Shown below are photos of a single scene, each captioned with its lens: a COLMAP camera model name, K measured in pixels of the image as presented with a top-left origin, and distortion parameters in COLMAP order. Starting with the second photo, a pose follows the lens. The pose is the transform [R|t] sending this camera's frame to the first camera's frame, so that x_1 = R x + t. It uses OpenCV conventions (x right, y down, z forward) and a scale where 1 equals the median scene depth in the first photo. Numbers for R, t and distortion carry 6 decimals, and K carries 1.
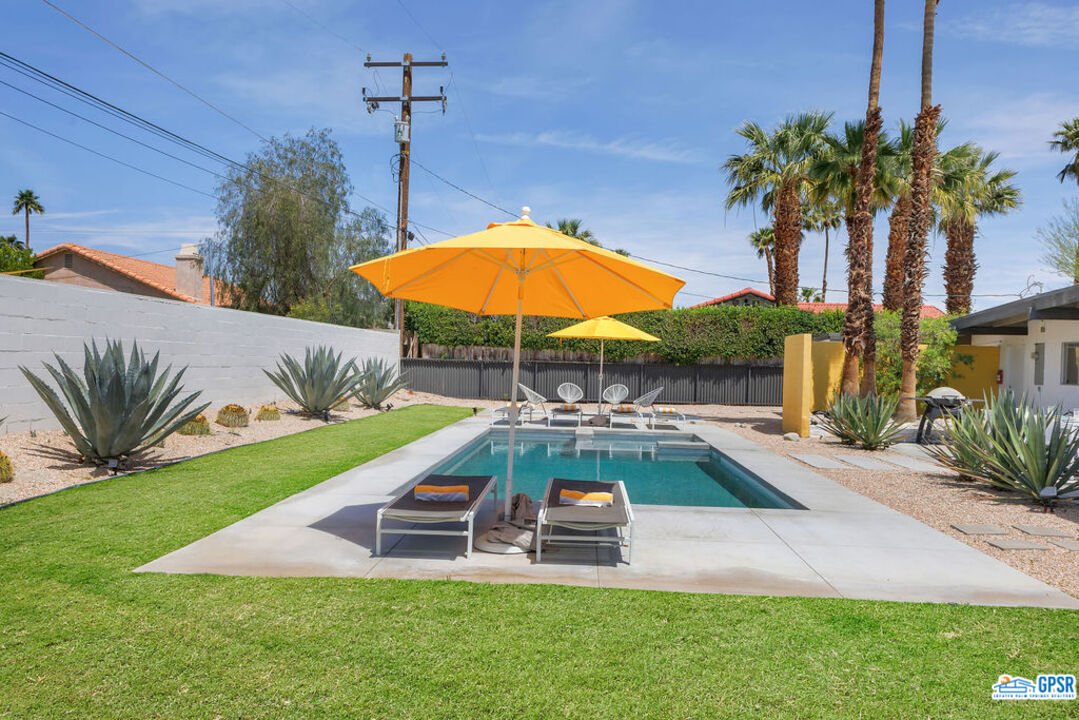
lens RADIAL K [[903.9, 0, 539.5], [0, 903.9, 360.0], [0, 0, 1]] dist [0.149405, -0.271973]
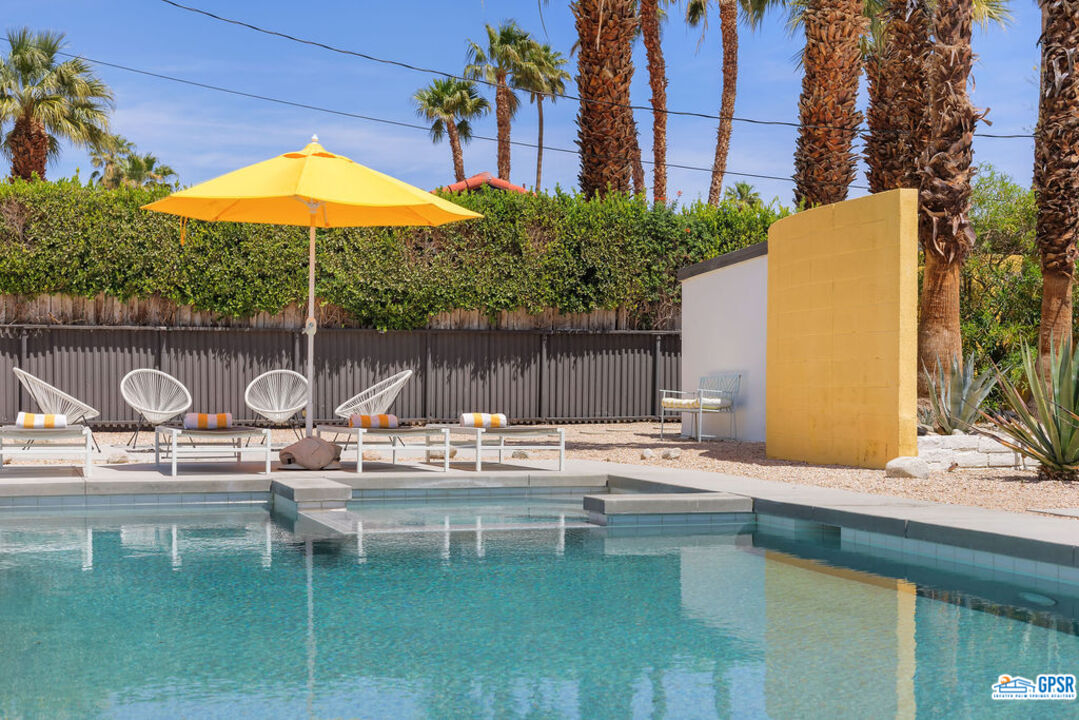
lens RADIAL K [[1730.9, 0, 539.5], [0, 1730.9, 360.0], [0, 0, 1]] dist [0.055235, 0.101334]
pose [[0.940672, -0.016096, 0.338935, -0.047580], [0.018788, 0.999813, -0.004662, 0.023105], [-0.338796, 0.010753, 0.940798, 0.225184]]
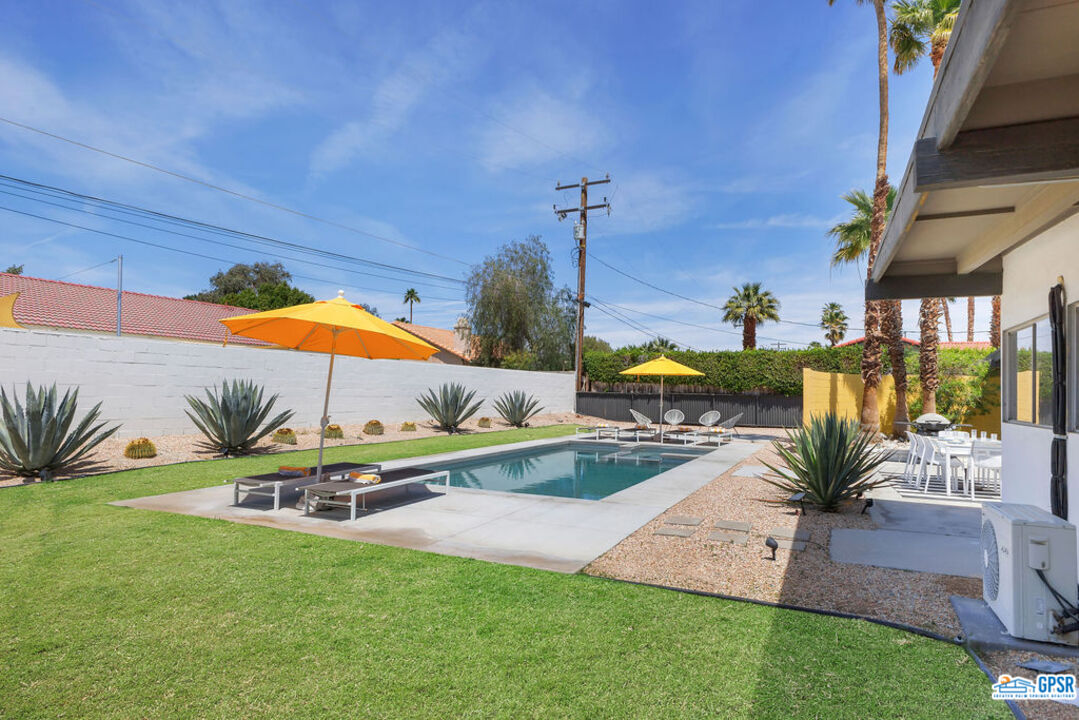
lens RADIAL K [[673.8, 0, 534.2], [0, 673.8, 352.4], [0, 0, 1]] dist [0.180676, -0.155468]
pose [[0.929970, -0.030561, -0.366362, 0.170294], [0.007459, 0.997902, -0.064309, 0.003685], [0.367559, 0.057072, 0.928247, 0.009790]]
